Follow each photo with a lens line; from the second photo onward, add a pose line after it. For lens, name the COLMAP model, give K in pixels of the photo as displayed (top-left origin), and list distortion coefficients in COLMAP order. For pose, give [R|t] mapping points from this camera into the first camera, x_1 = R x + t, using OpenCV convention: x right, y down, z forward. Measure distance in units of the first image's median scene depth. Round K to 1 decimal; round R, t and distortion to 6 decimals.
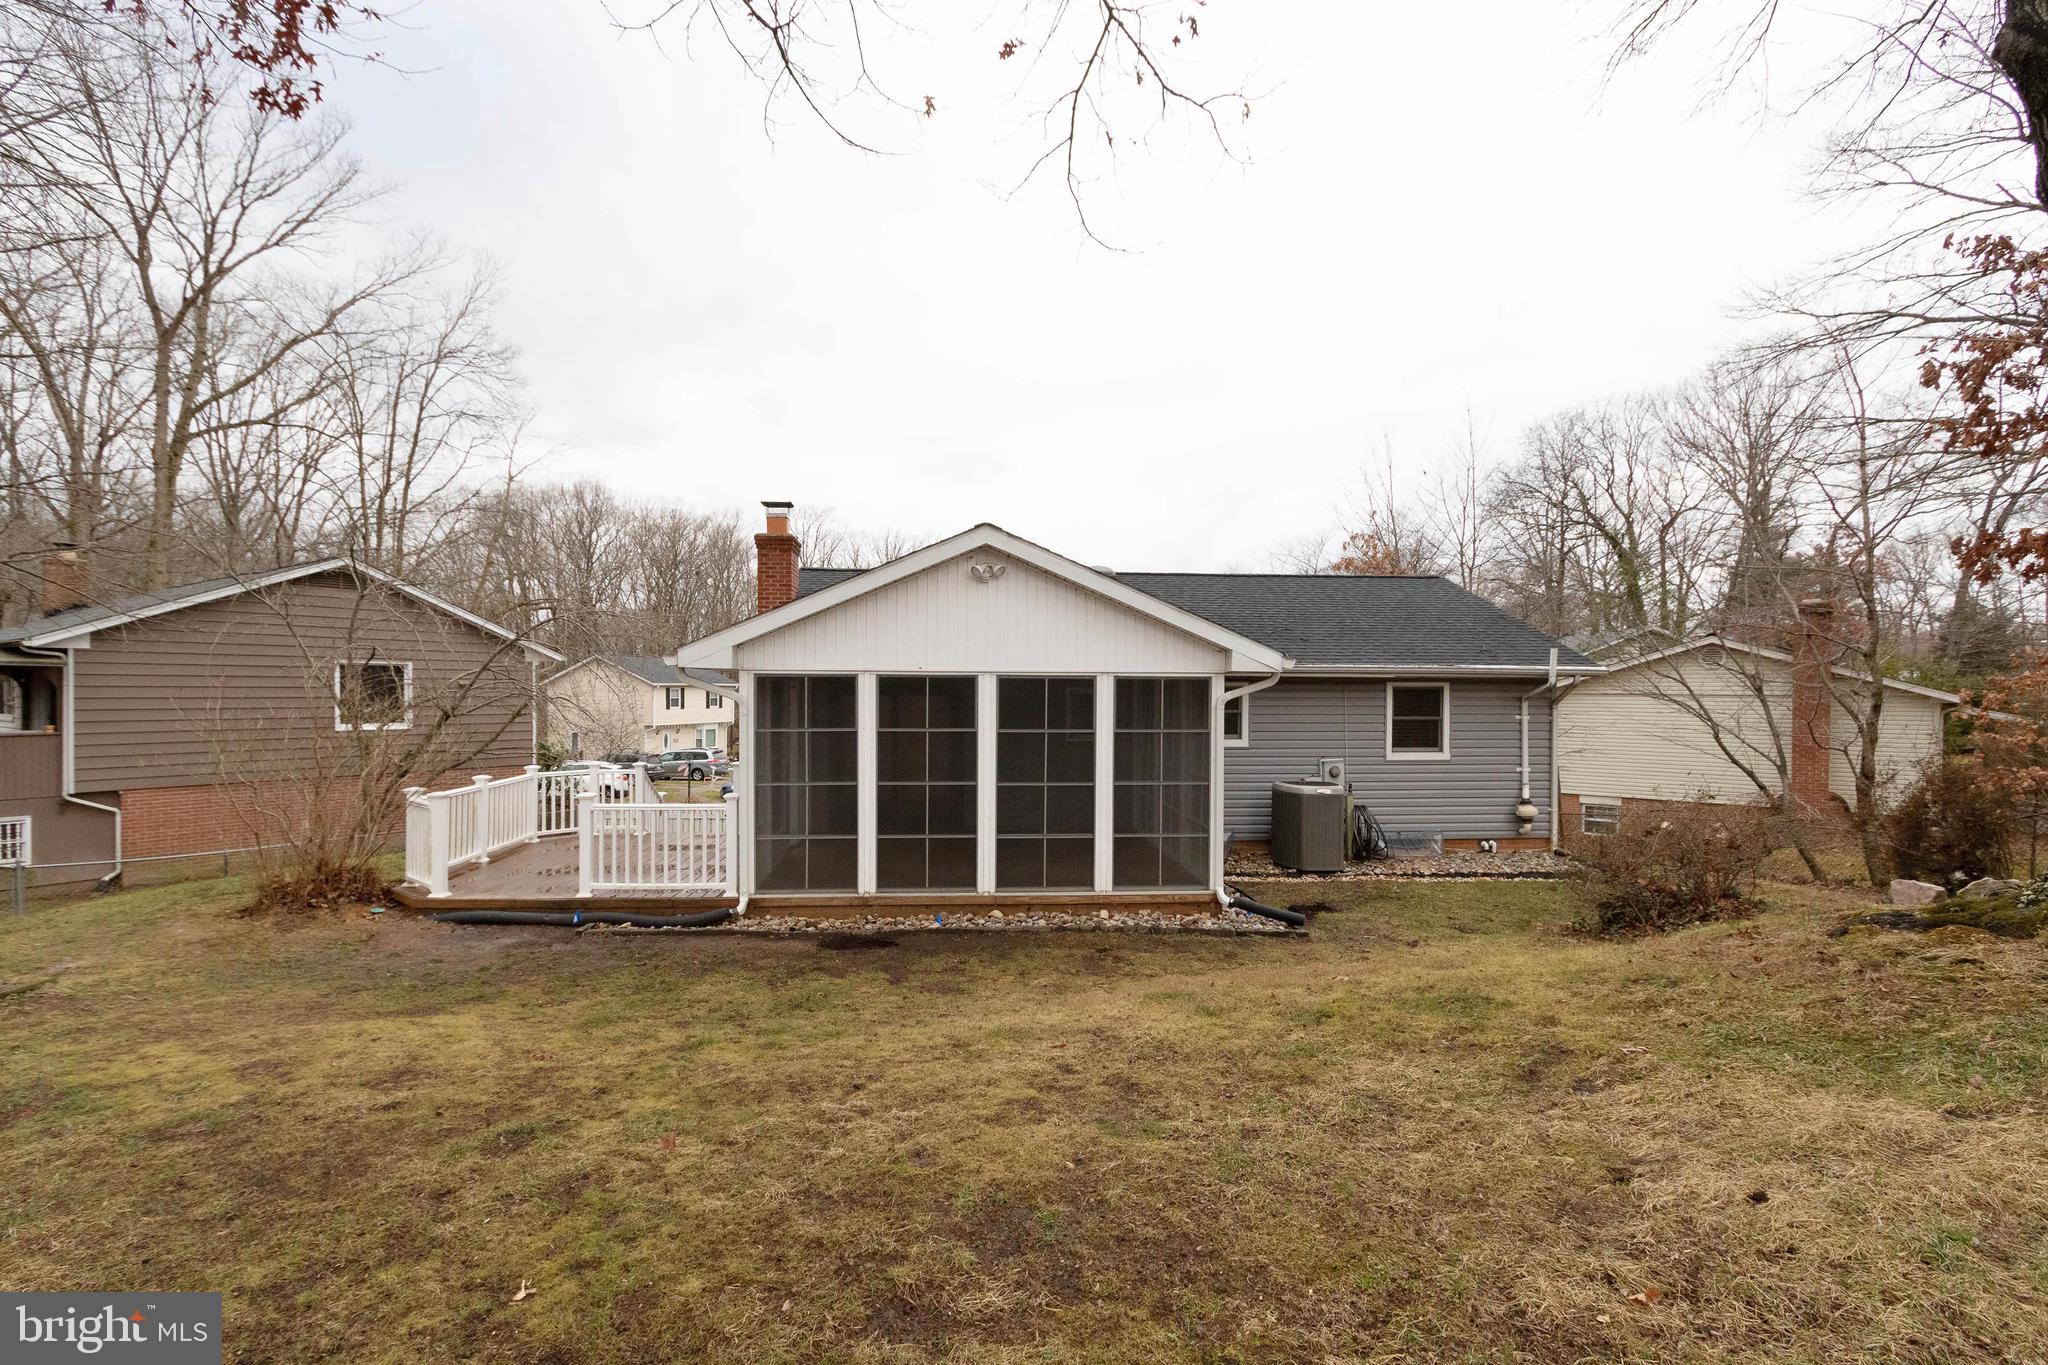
lens RADIAL K [[938.0, 0, 1013.2], [0, 938.0, 685.4], [0, 0, 1]] dist [0.001031, -0.000505]
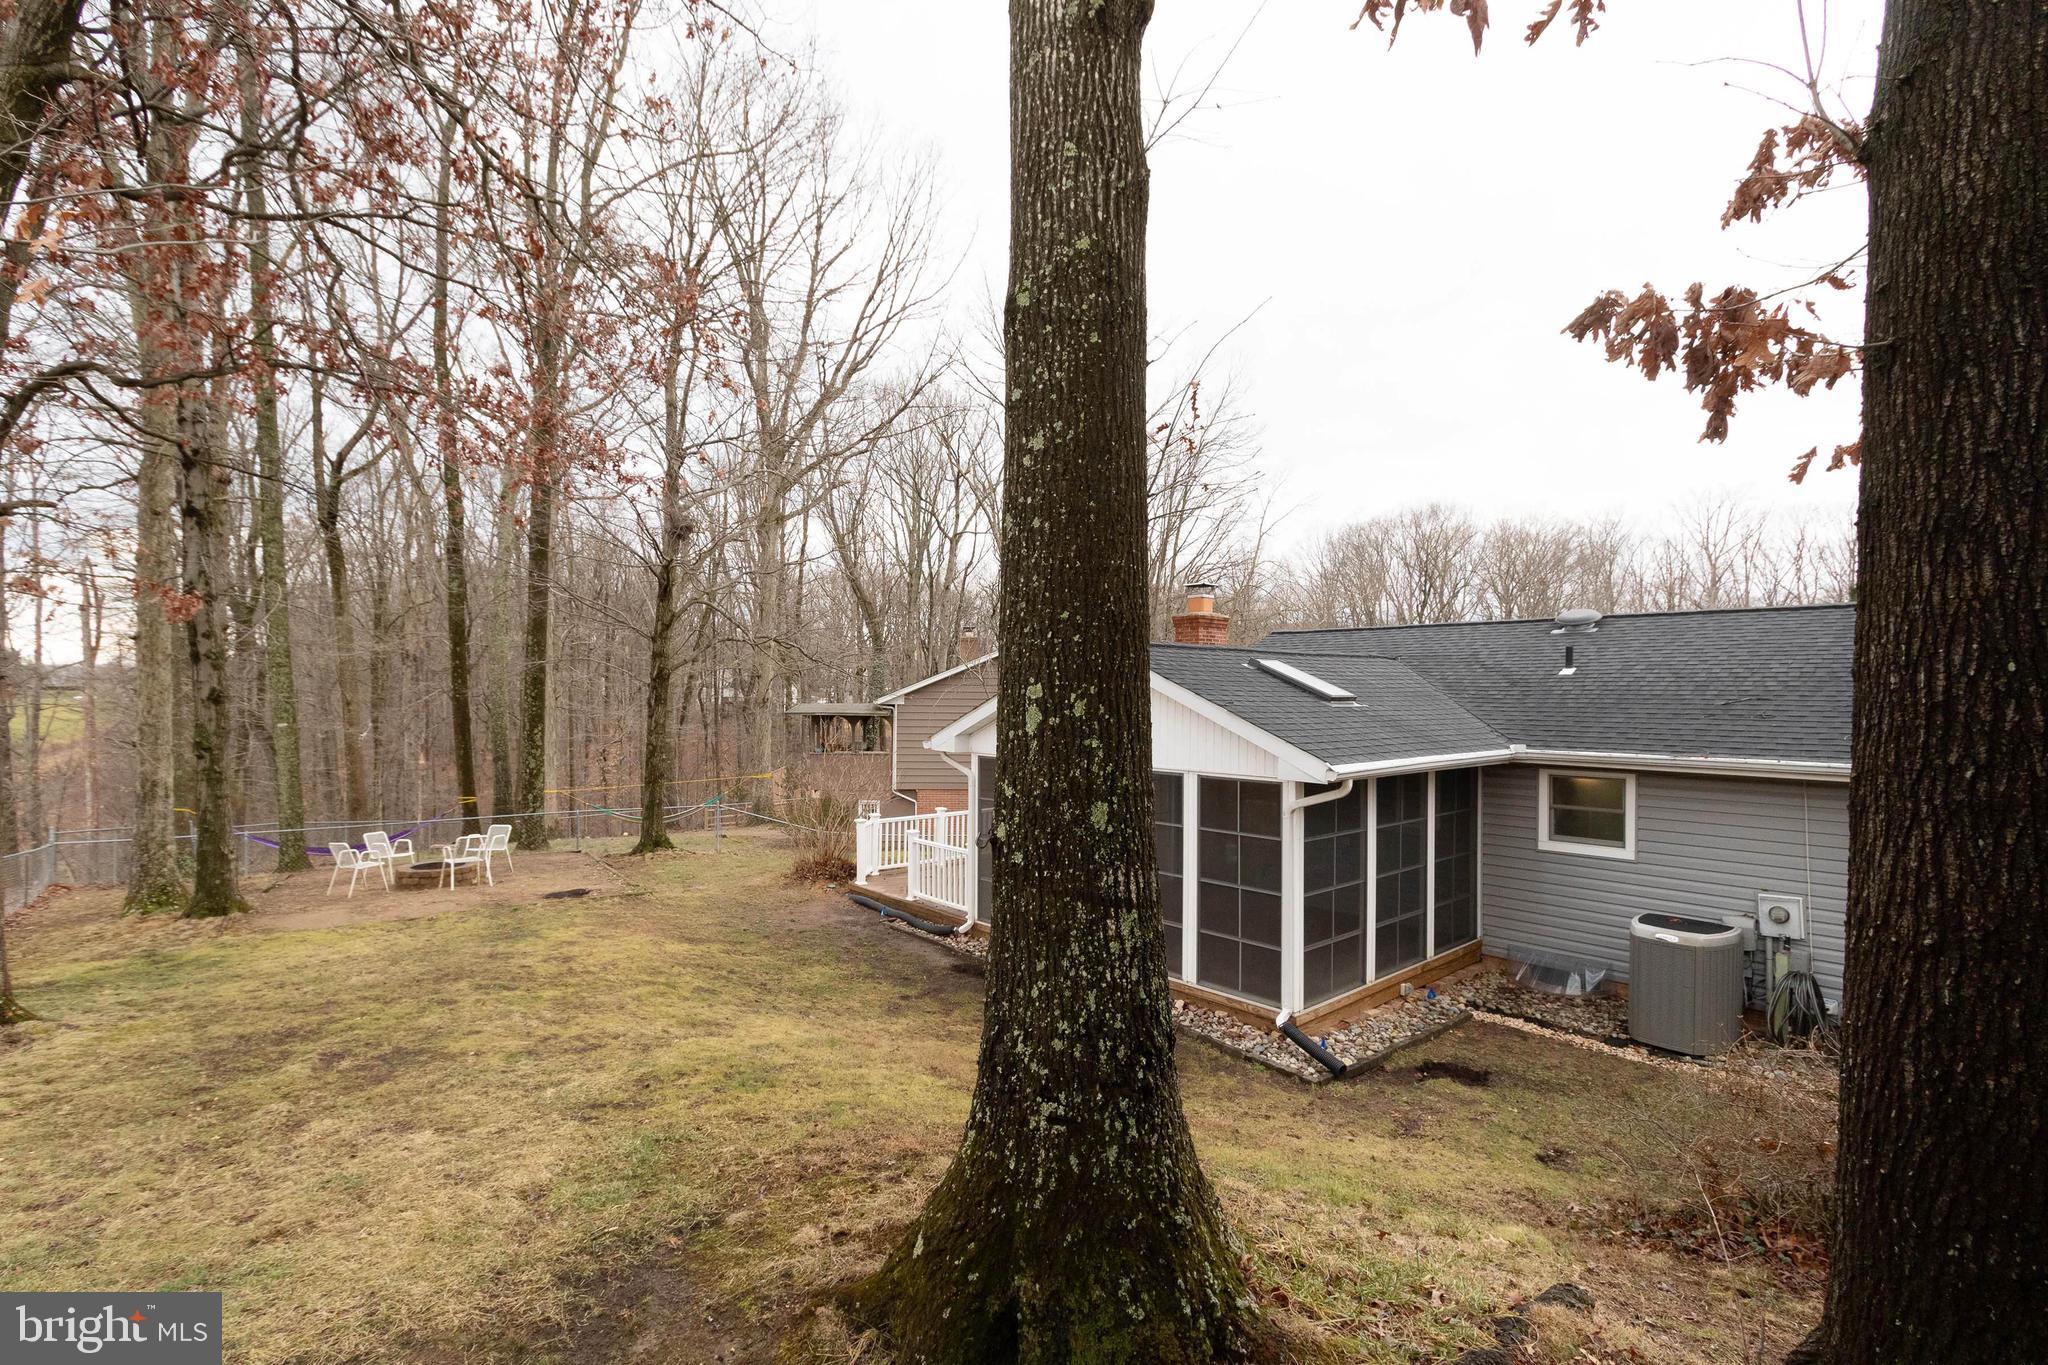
lens RADIAL K [[938.0, 0, 1007.2], [0, 938.0, 684.8], [0, 0, 1]] dist [0.001031, -0.000505]
pose [[0.609201, -0.007452, -0.792981, 0.839659], [-0.002284, 0.999935, -0.011152, -0.100988], [0.793012, 0.008605, 0.609145, 0.224425]]
